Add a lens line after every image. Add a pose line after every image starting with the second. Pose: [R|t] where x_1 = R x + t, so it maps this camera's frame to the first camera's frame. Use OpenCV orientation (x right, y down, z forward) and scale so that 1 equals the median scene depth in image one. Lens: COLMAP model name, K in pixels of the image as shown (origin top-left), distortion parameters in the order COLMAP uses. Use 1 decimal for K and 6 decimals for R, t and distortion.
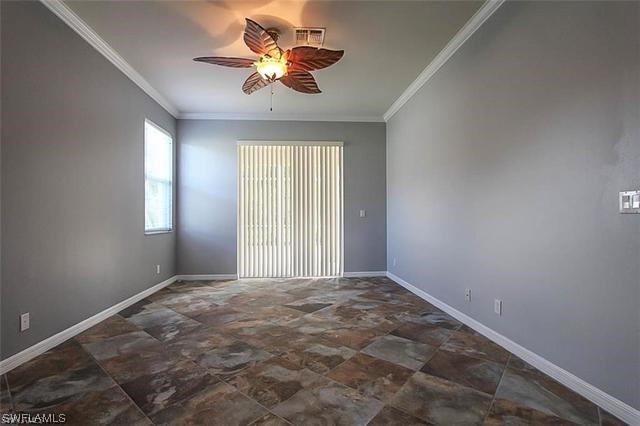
lens RADIAL K [[298.1, 0, 320.0], [0, 298.1, 213.0], [0, 0, 1]] dist [-0.000400, -0.000060]
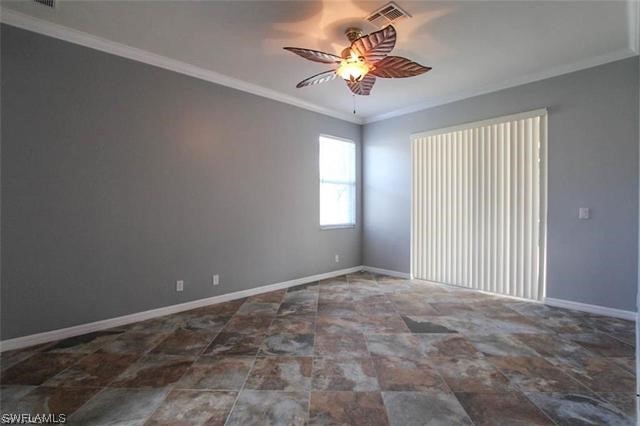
lens RADIAL K [[306.0, 0, 320.0], [0, 306.0, 213.0], [0, 0, 1]] dist [-0.023884, 0.000180]
pose [[0.629878, 0.017541, -0.776496, 0.312338], [0.013072, 0.999364, 0.033178, -0.029663], [0.776584, -0.031048, 0.629248, 0.159573]]
